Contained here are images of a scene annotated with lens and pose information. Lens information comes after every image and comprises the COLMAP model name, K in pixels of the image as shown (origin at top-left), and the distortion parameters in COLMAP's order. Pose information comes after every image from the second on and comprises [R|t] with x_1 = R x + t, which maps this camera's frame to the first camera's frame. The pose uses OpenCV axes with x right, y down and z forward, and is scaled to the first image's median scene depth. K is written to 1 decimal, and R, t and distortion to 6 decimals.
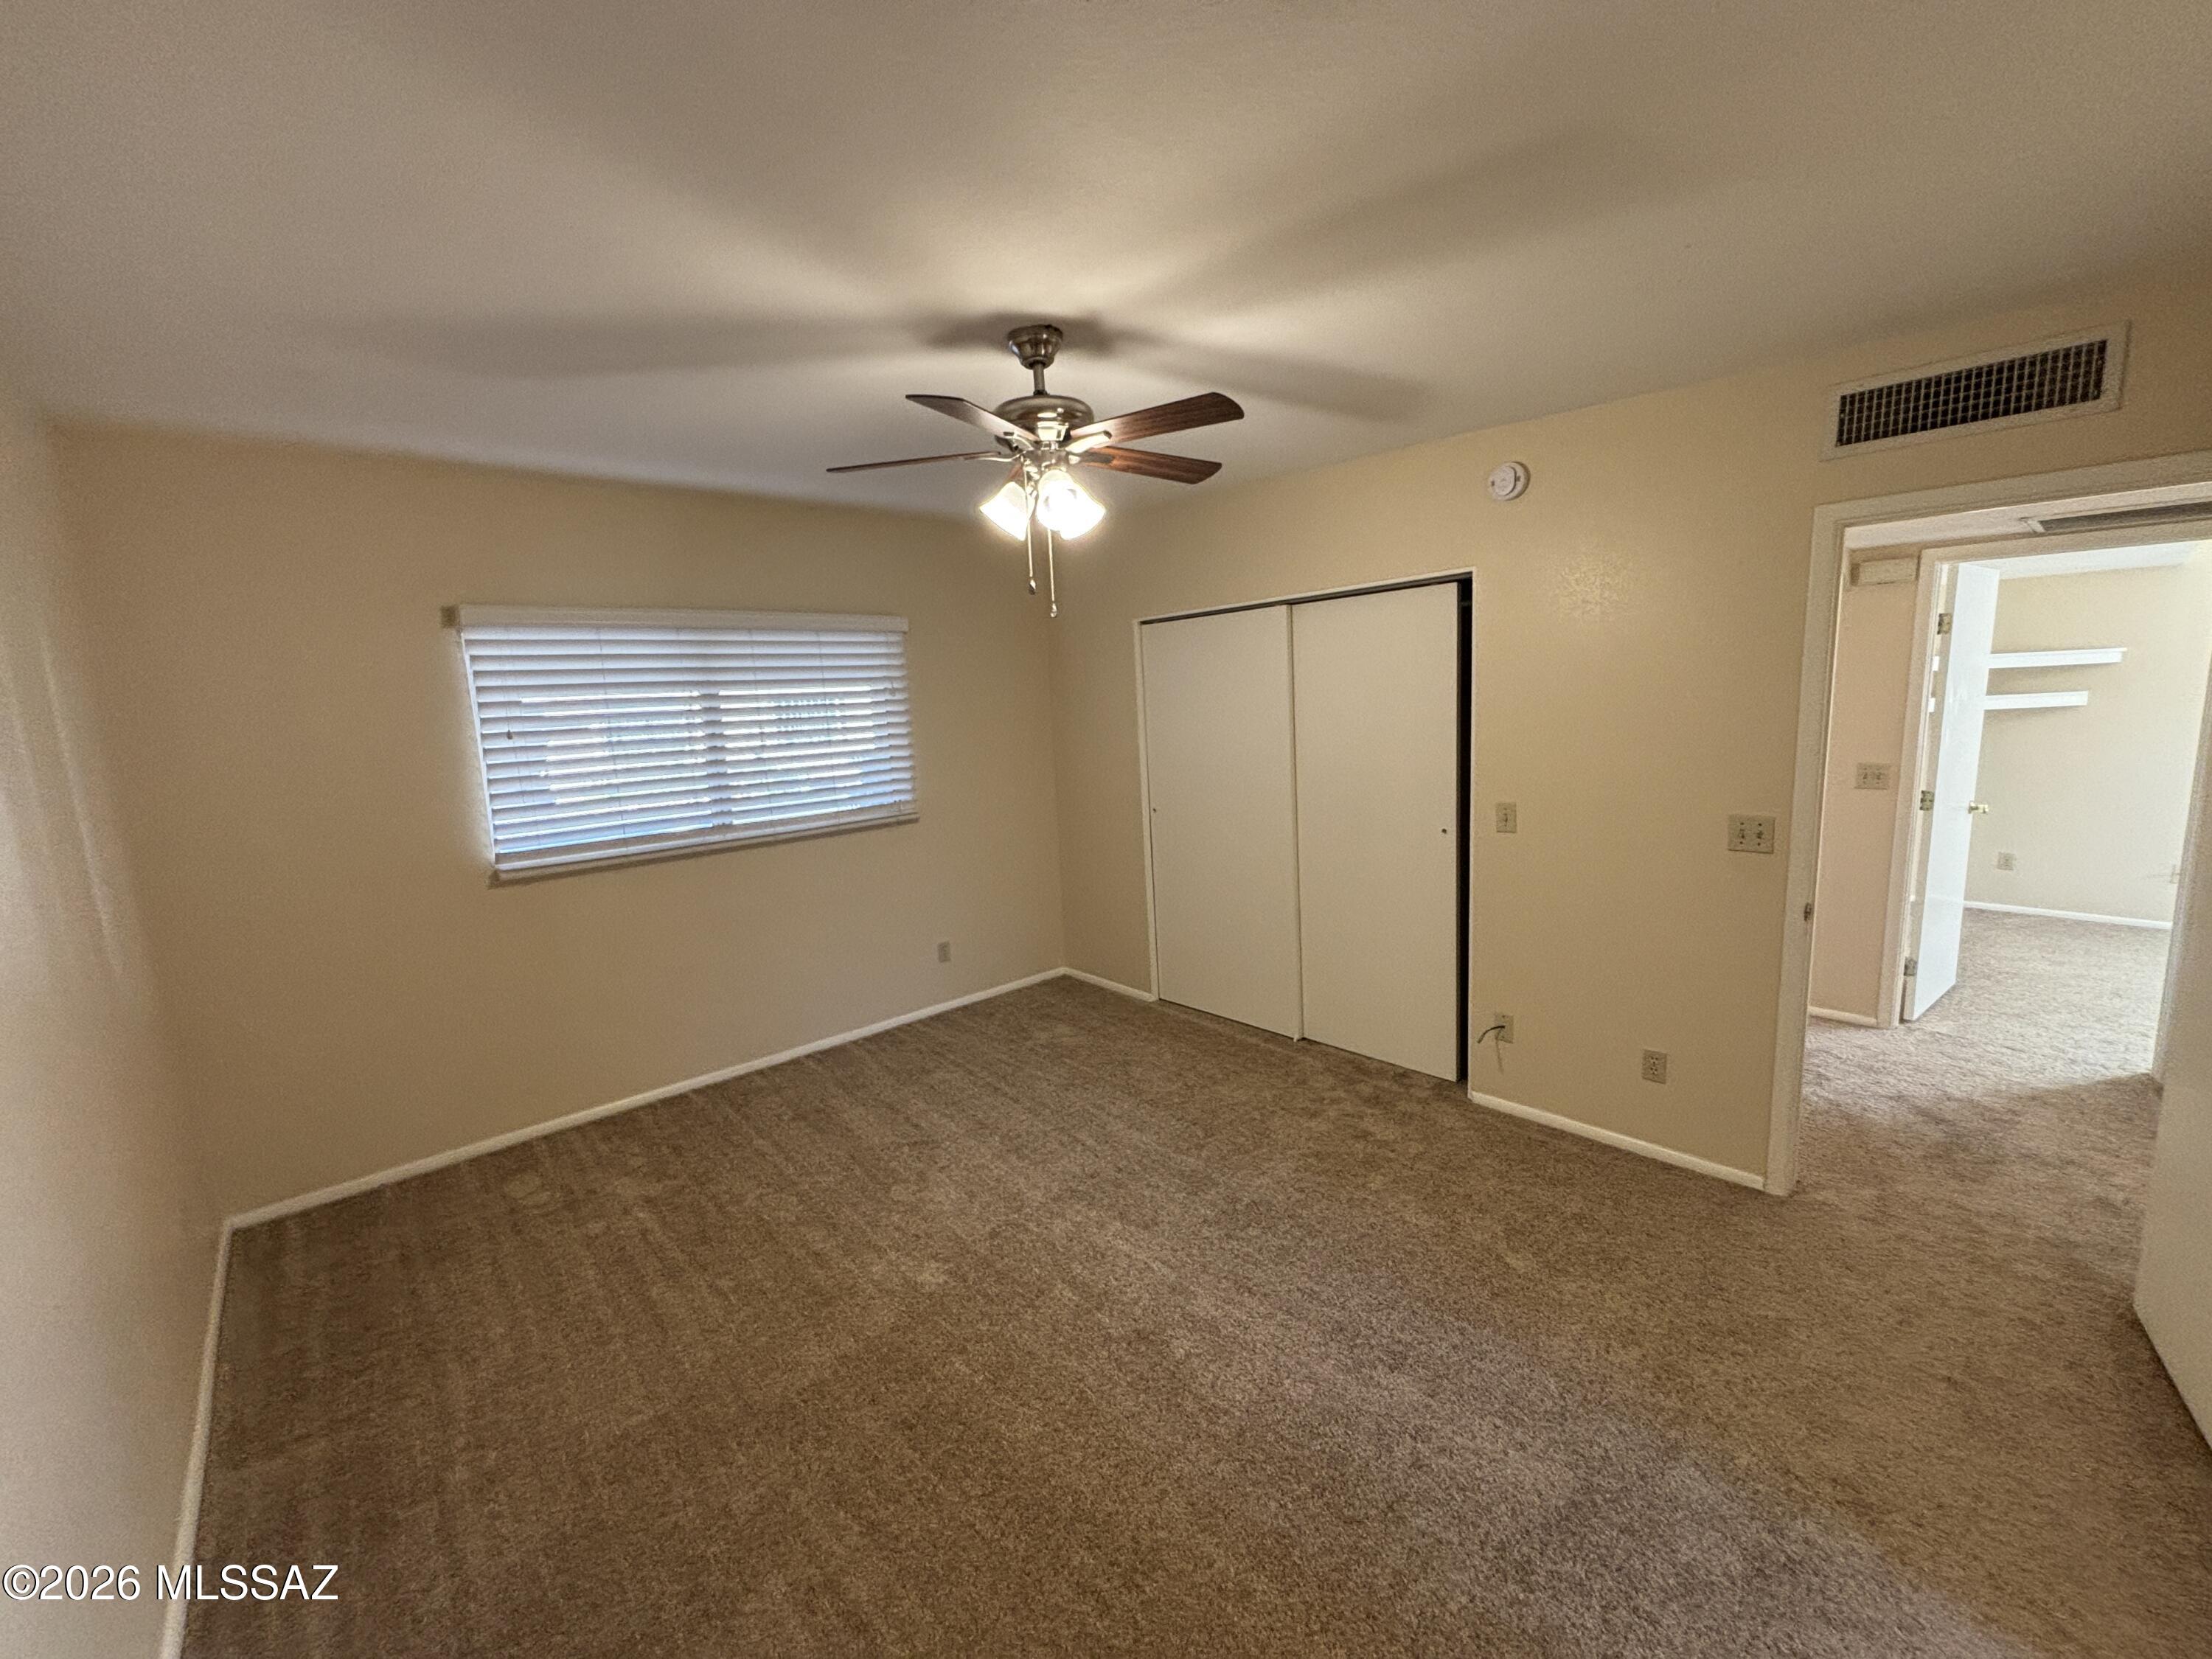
lens RADIAL K [[891.8, 0, 1099.8], [0, 891.8, 827.7], [0, 0, 1]] dist [-0.001822, -0.000249]
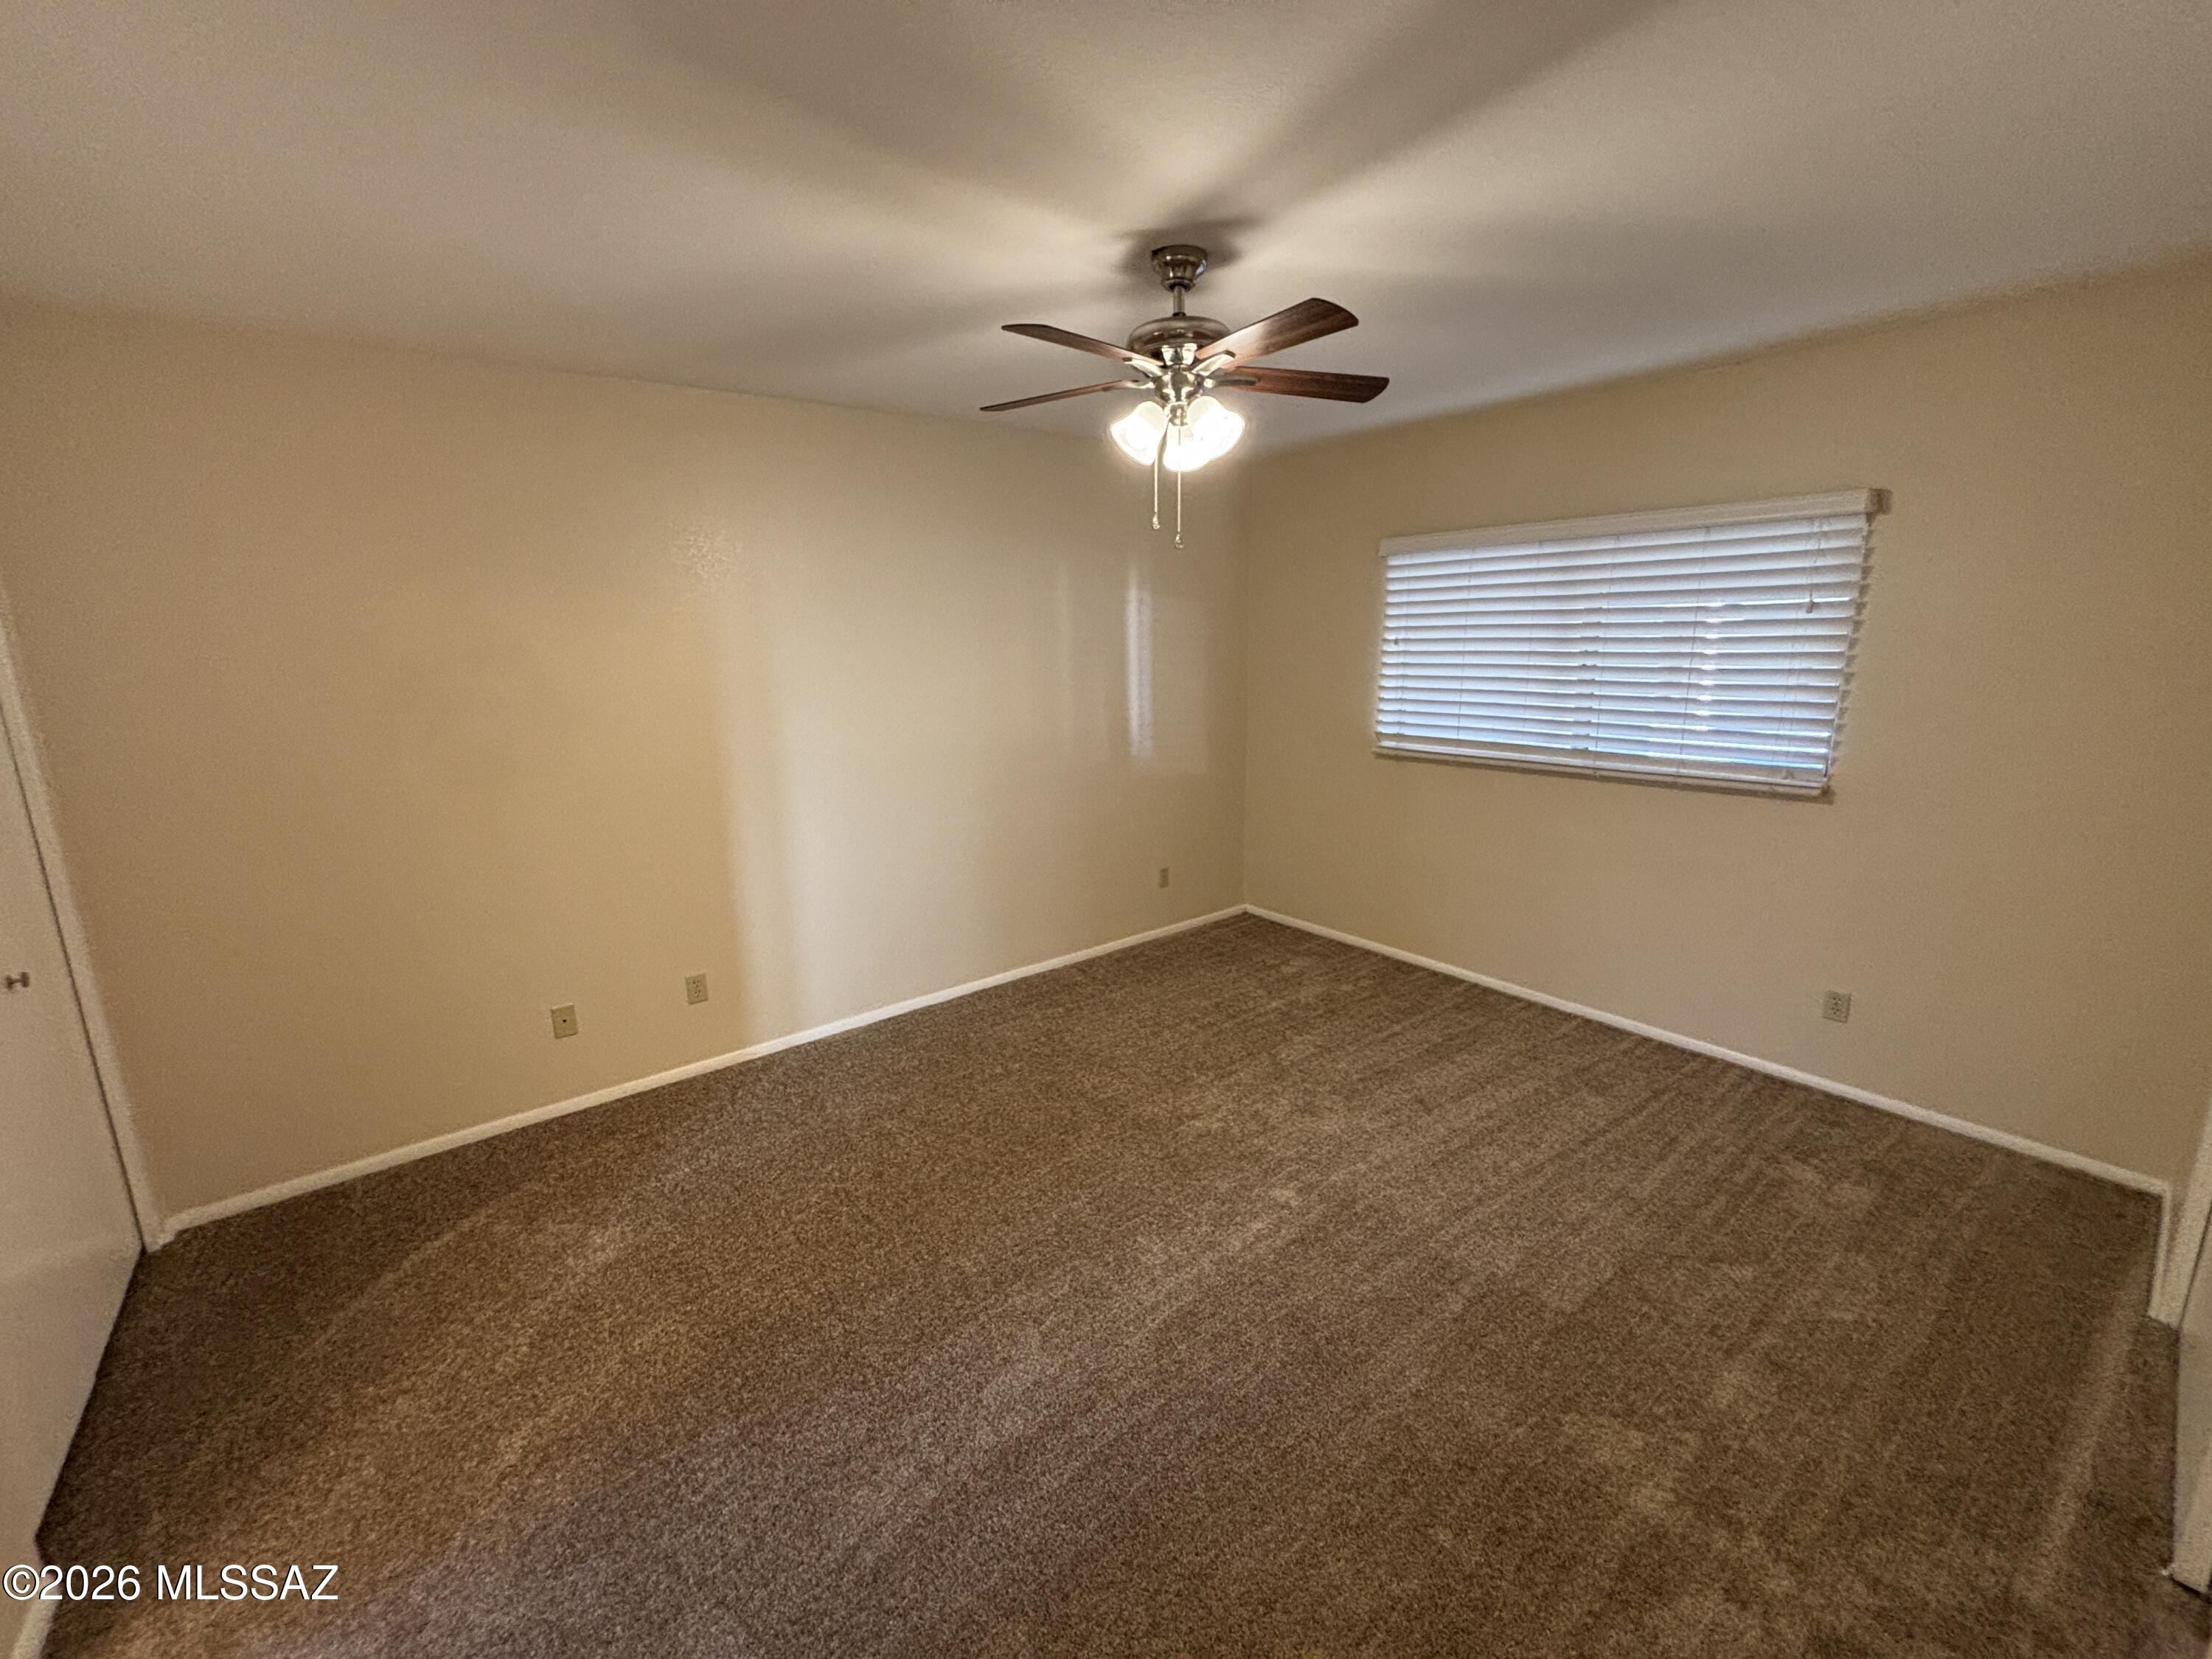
lens RADIAL K [[891.8, 0, 1099.8], [0, 891.8, 827.7], [0, 0, 1]] dist [-0.001822, -0.000249]
pose [[-0.047786, 0.262847, -0.963653, 0.556633], [-0.131840, 0.954655, 0.266930, -0.113420], [0.990119, 0.139803, -0.010966, 0.537849]]
